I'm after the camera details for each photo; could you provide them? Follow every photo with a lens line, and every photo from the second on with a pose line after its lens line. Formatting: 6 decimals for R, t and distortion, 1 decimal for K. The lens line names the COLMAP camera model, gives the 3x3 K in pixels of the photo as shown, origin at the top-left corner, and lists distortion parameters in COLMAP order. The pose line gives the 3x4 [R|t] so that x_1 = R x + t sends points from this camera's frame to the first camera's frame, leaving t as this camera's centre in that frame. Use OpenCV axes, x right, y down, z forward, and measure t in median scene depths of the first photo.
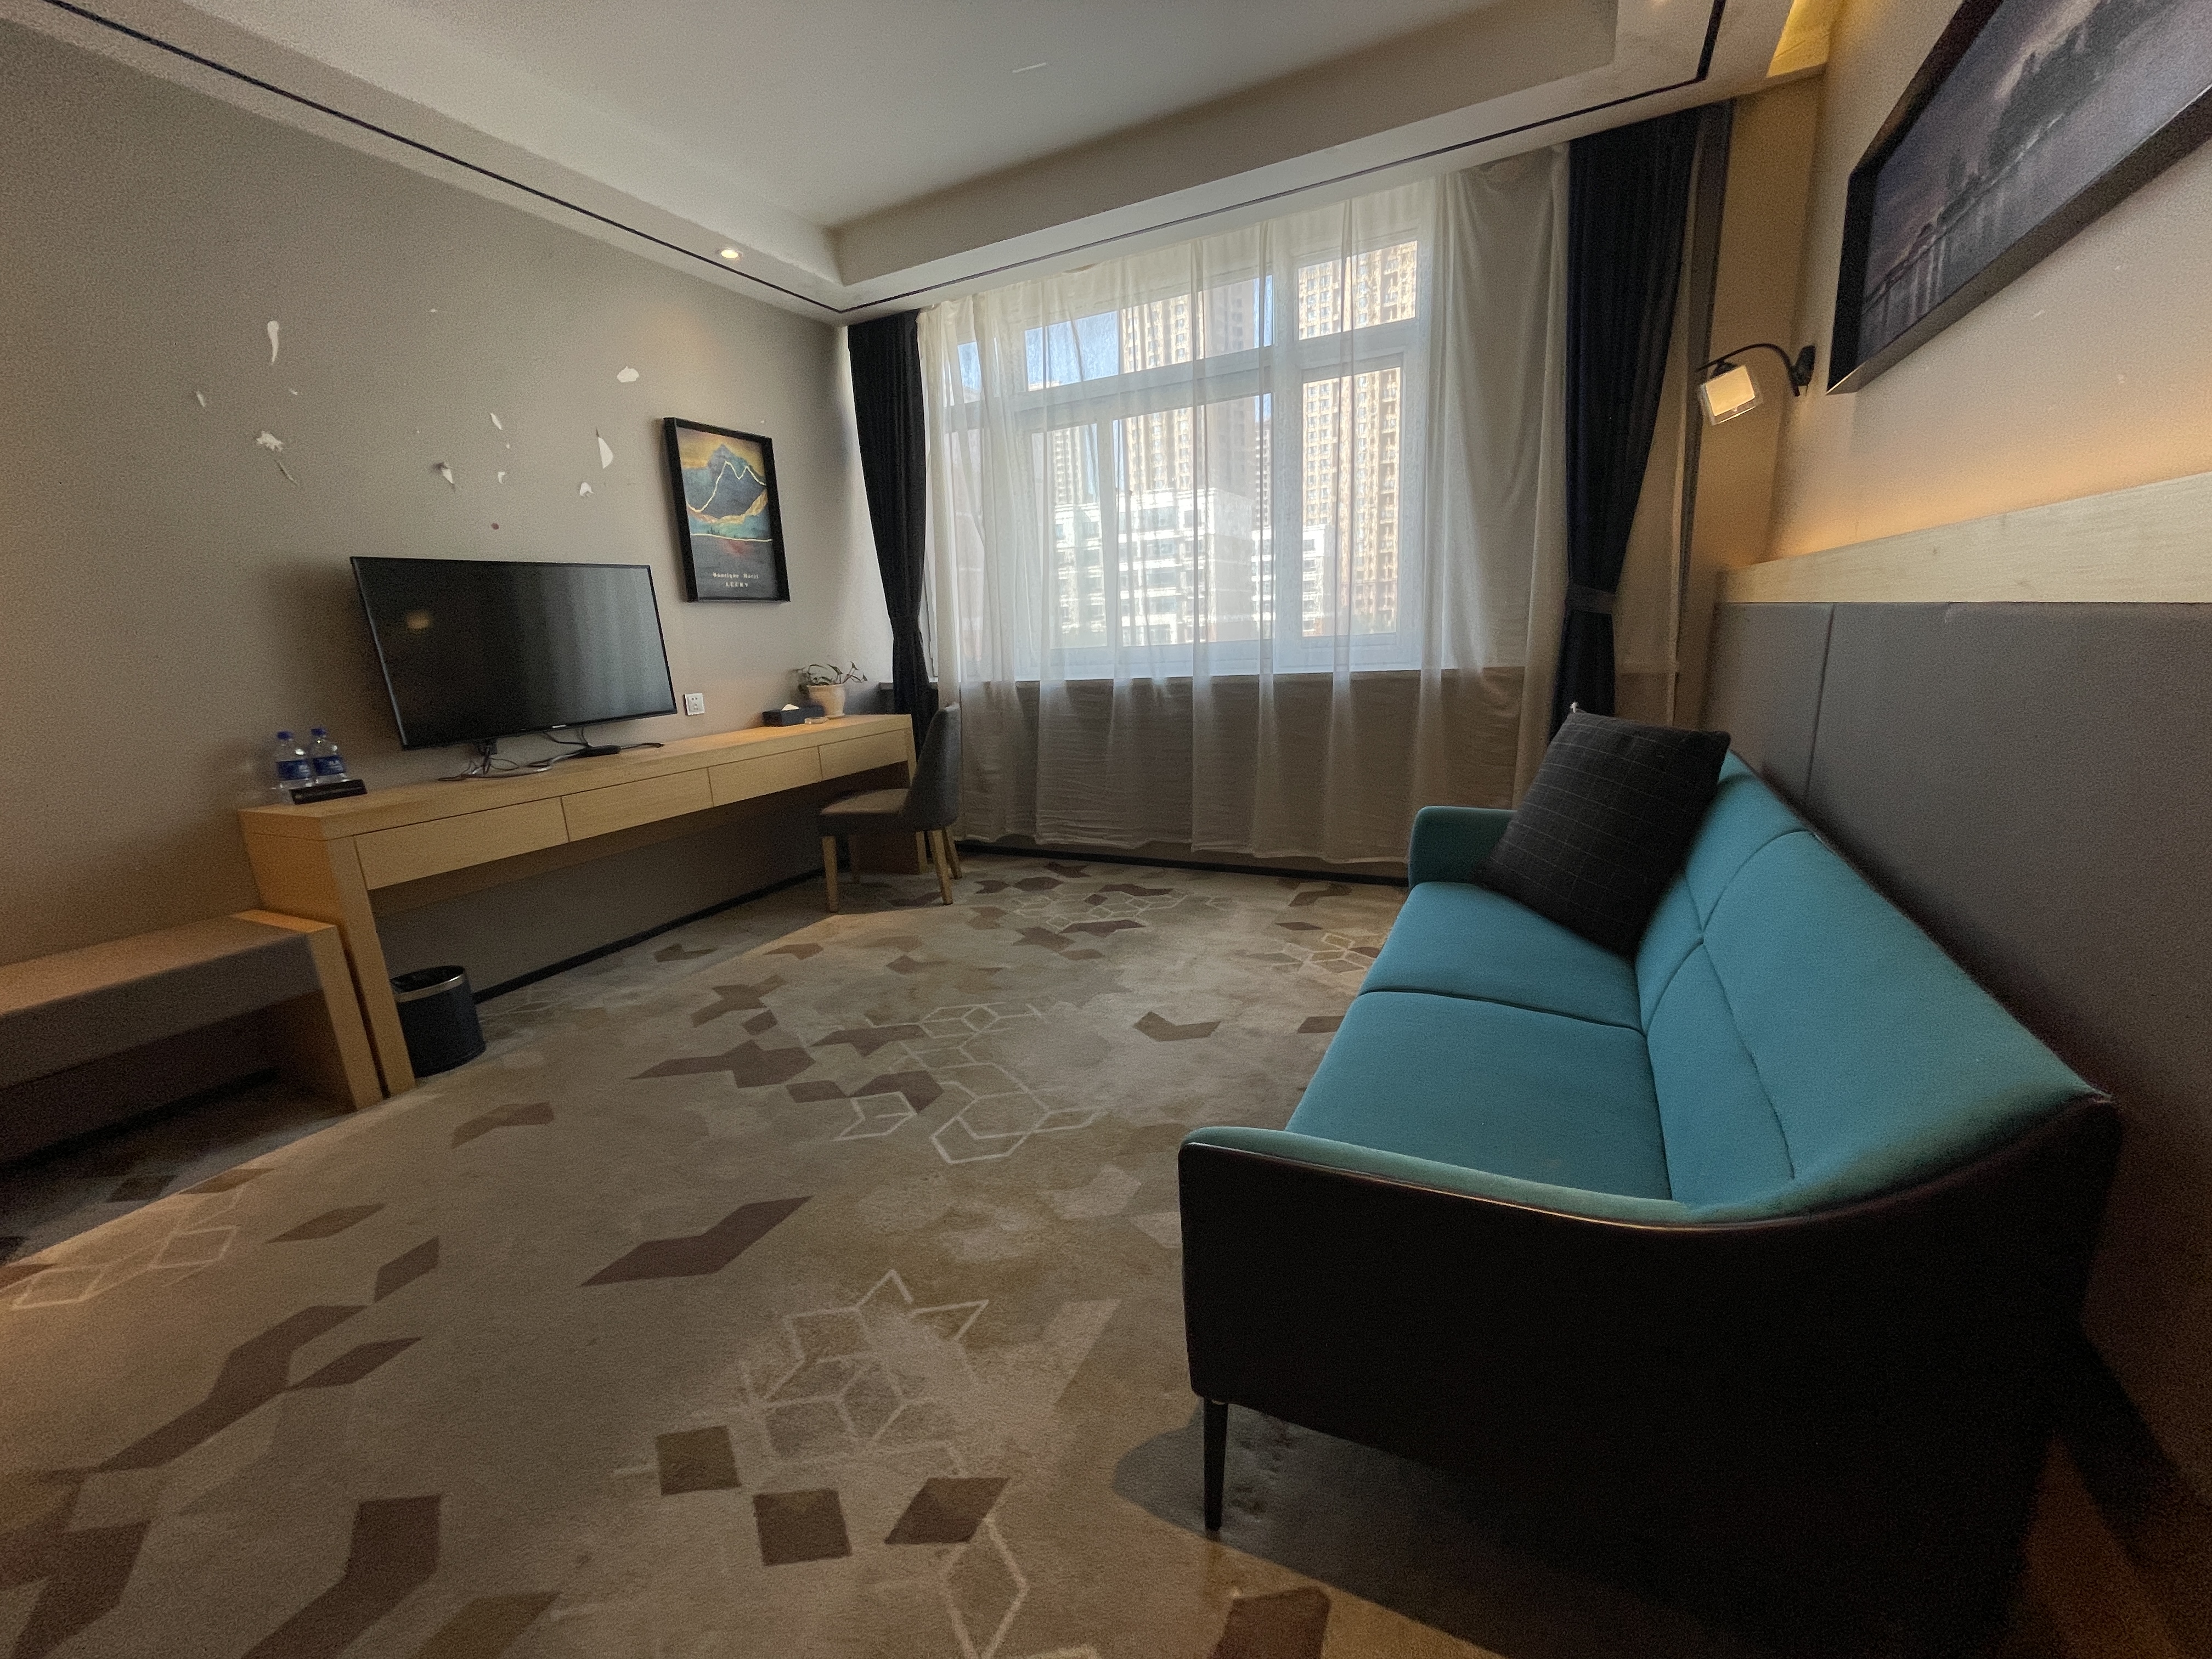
lens RADIAL K [[891.3, 0, 1106.6], [0, 891.3, 843.6], [0, 0, 1]] dist [-0.002441, -0.000286]
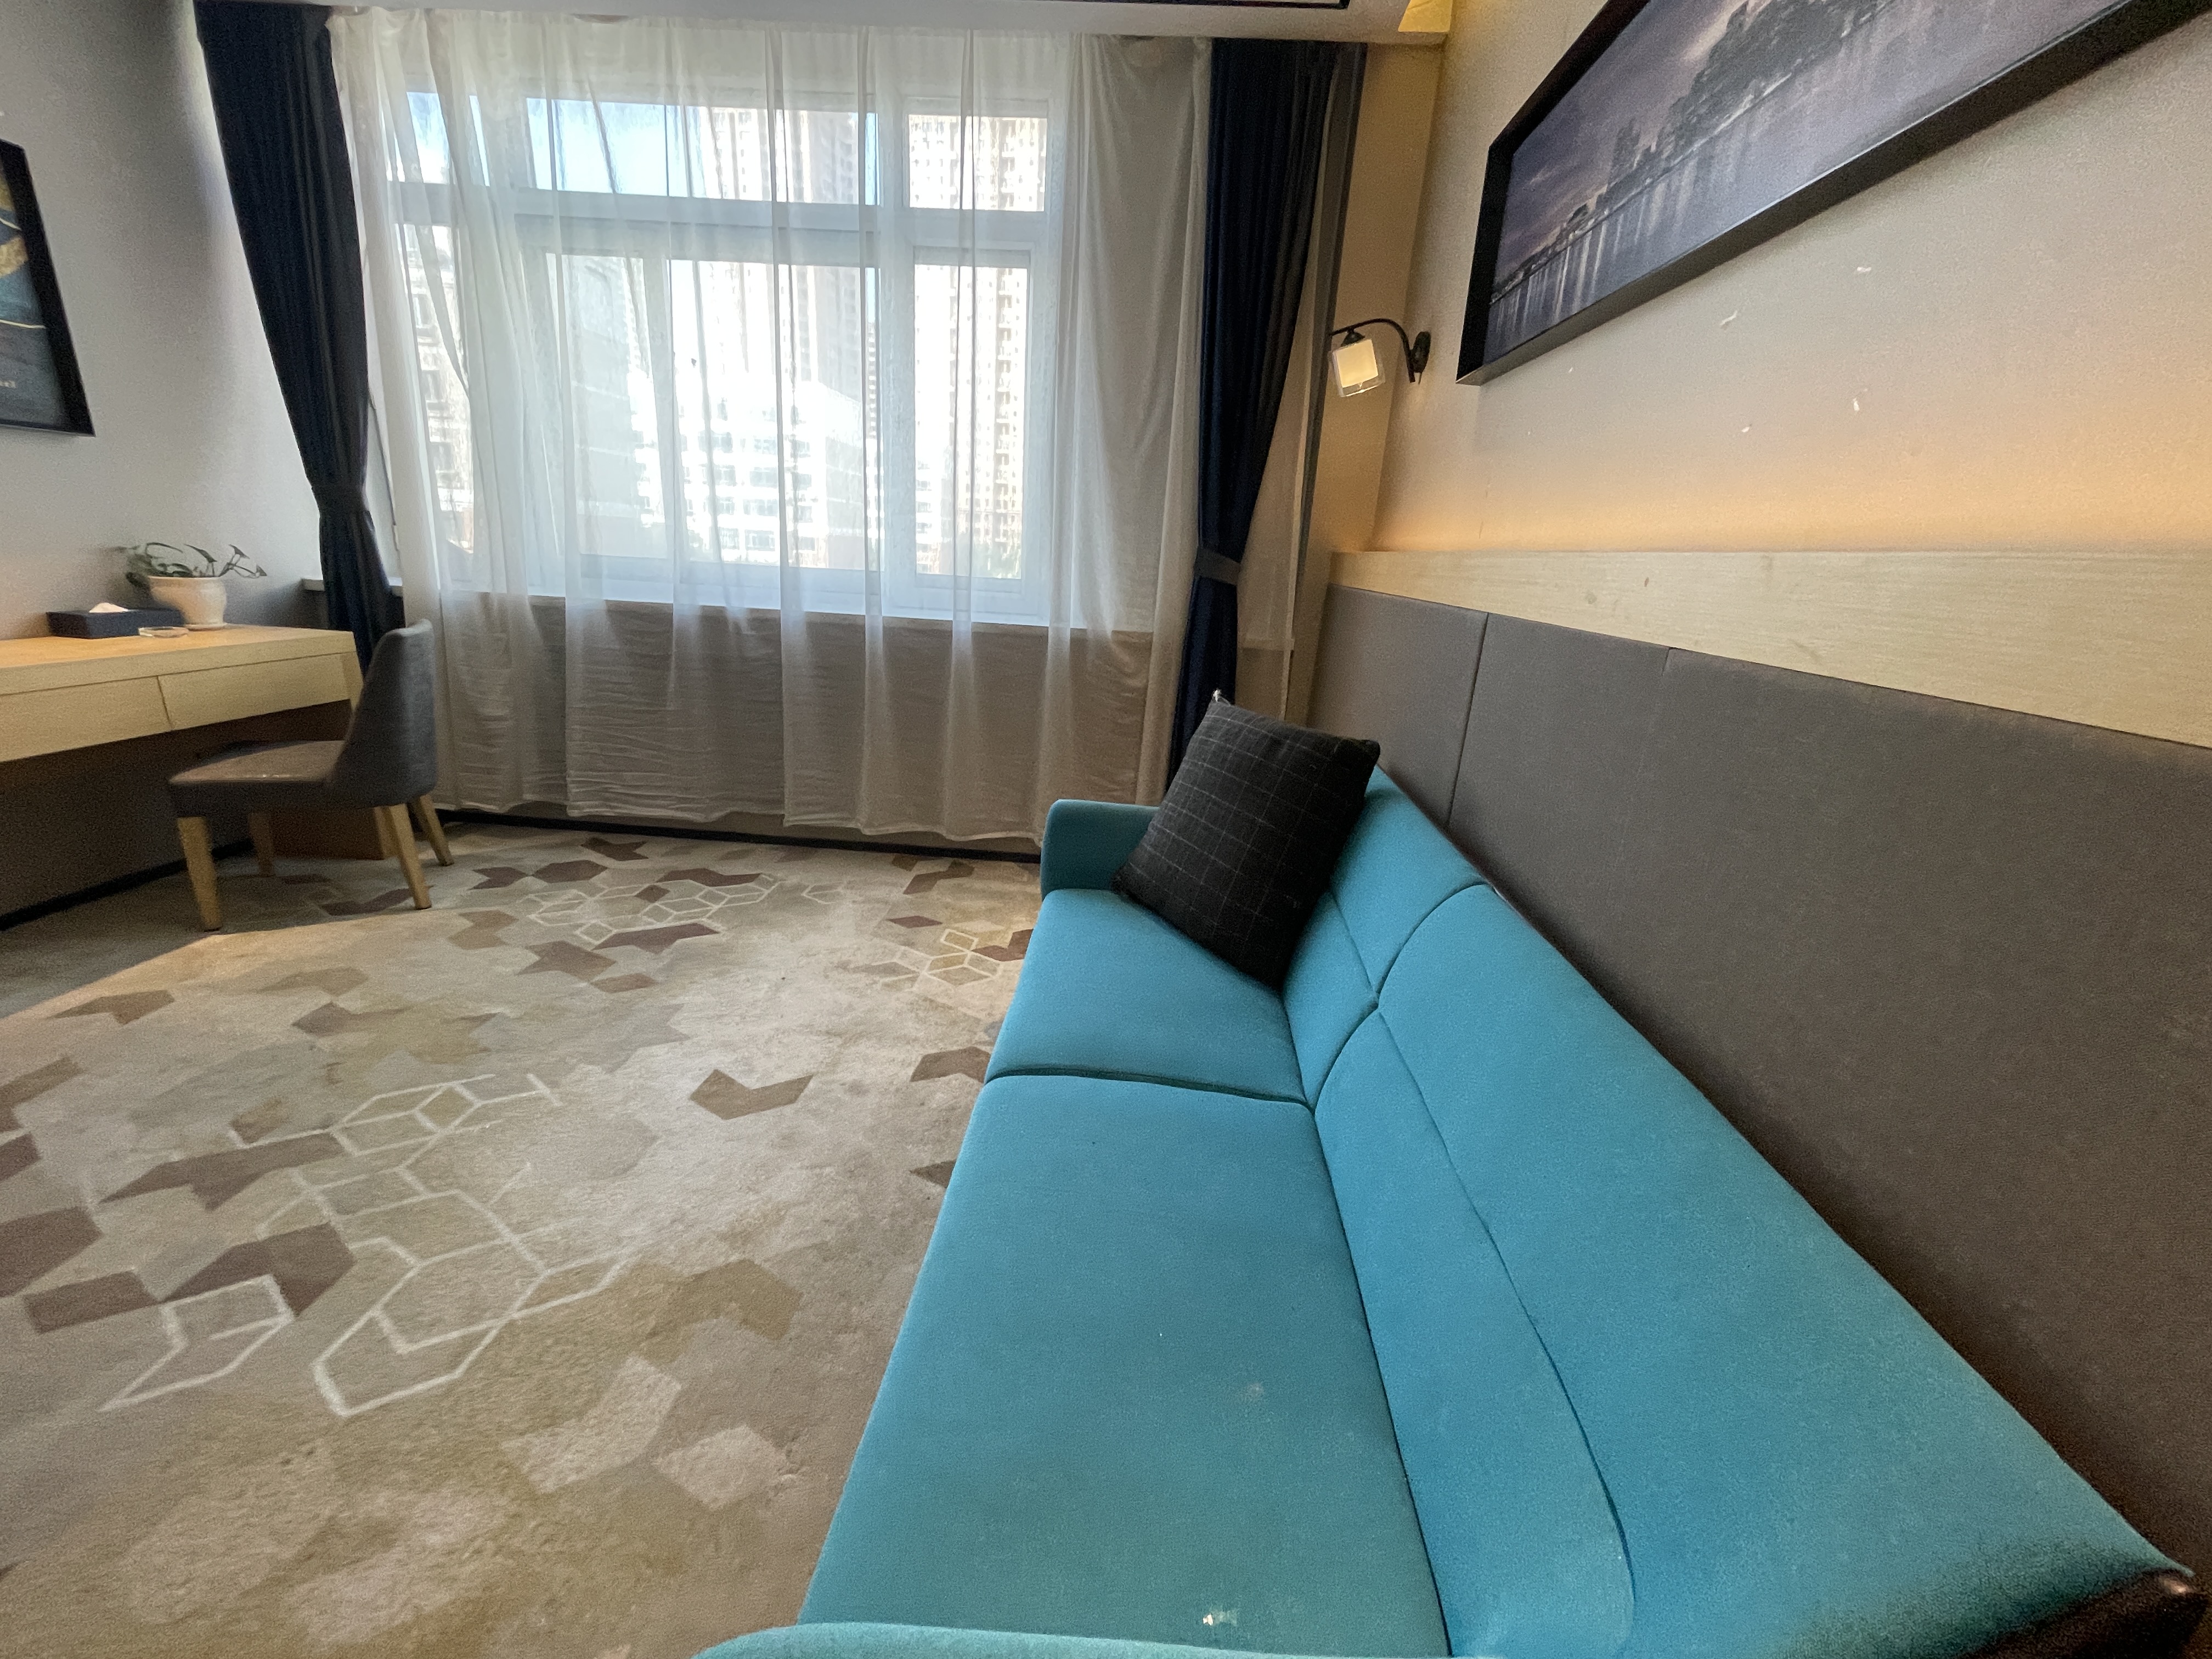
lens RADIAL K [[891.3, 0, 1106.6], [0, 891.3, 843.6], [0, 0, 1]] dist [-0.002441, -0.000286]
pose [[0.913111, -0.024257, 0.406988, 0.039380], [-0.008740, 0.996835, 0.079021, -0.052979], [-0.407616, -0.075712, 0.910009, 0.156529]]
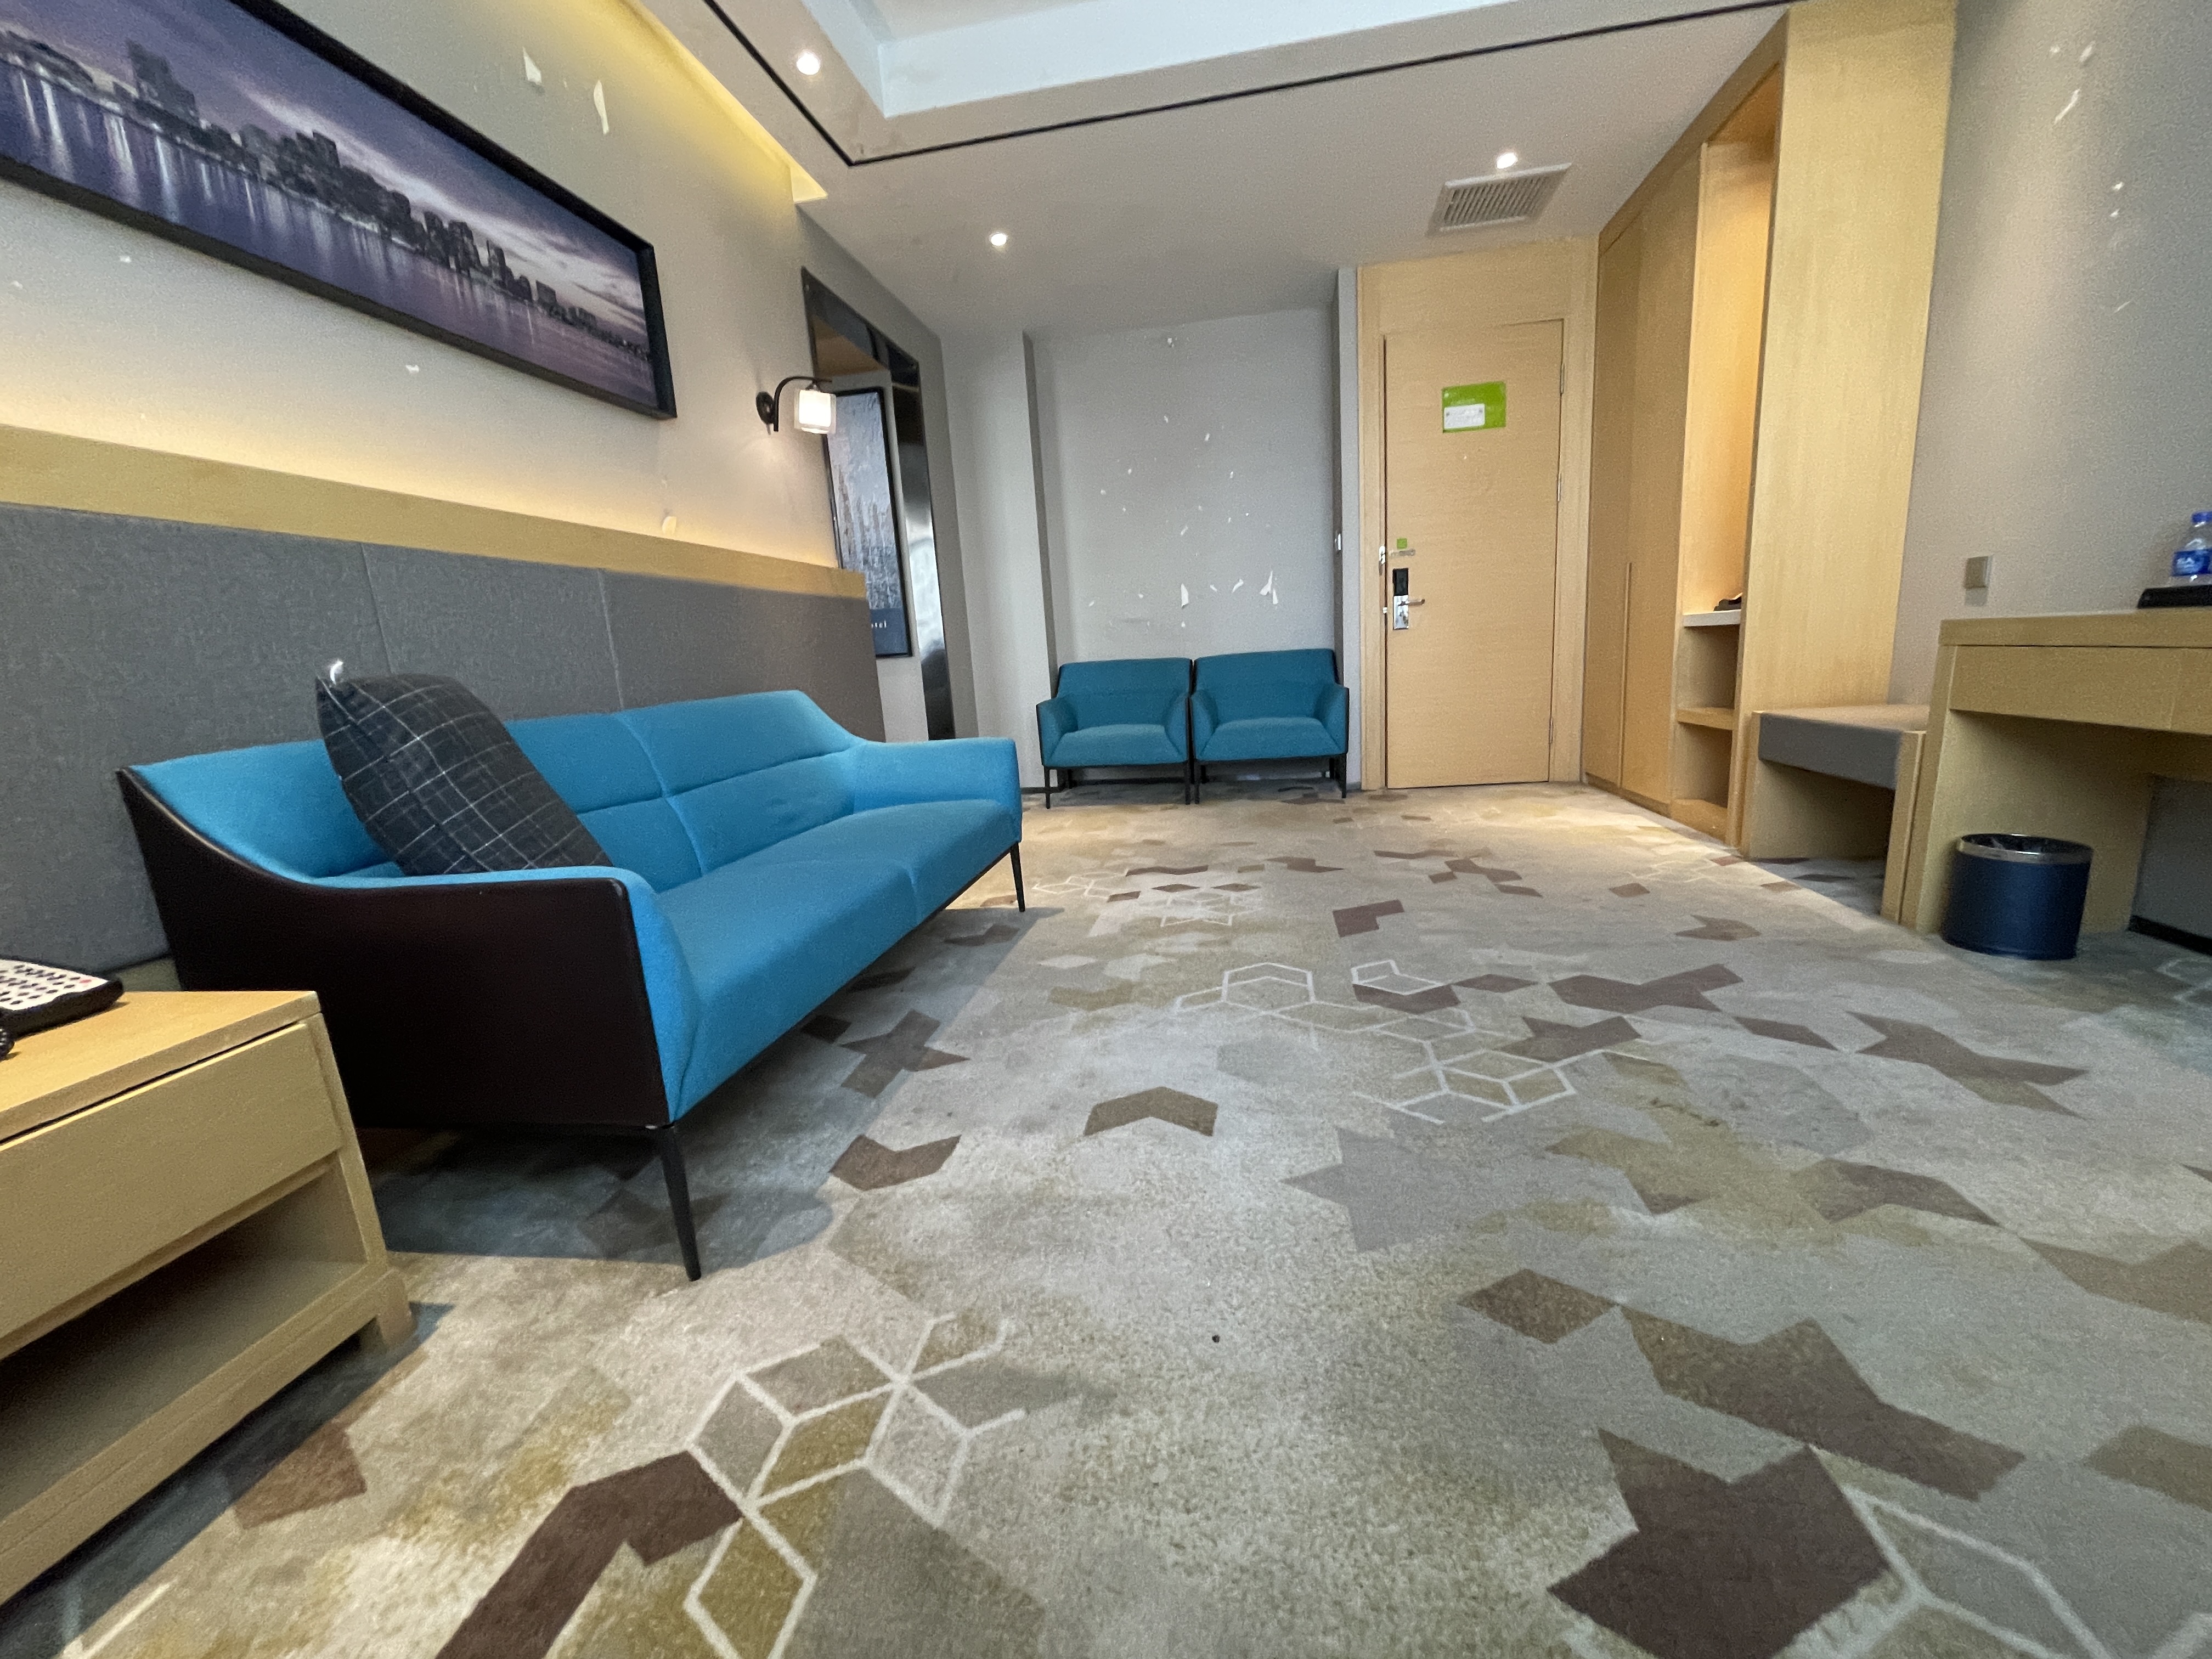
lens RADIAL K [[891.3, 0, 1106.6], [0, 891.3, 843.6], [0, 0, 1]] dist [-0.002441, -0.000286]
pose [[-0.949758, 0.173504, -0.260493, 0.187226], [0.043426, 0.897283, 0.439314, -0.190828], [0.309959, 0.405930, -0.859736, 1.140700]]
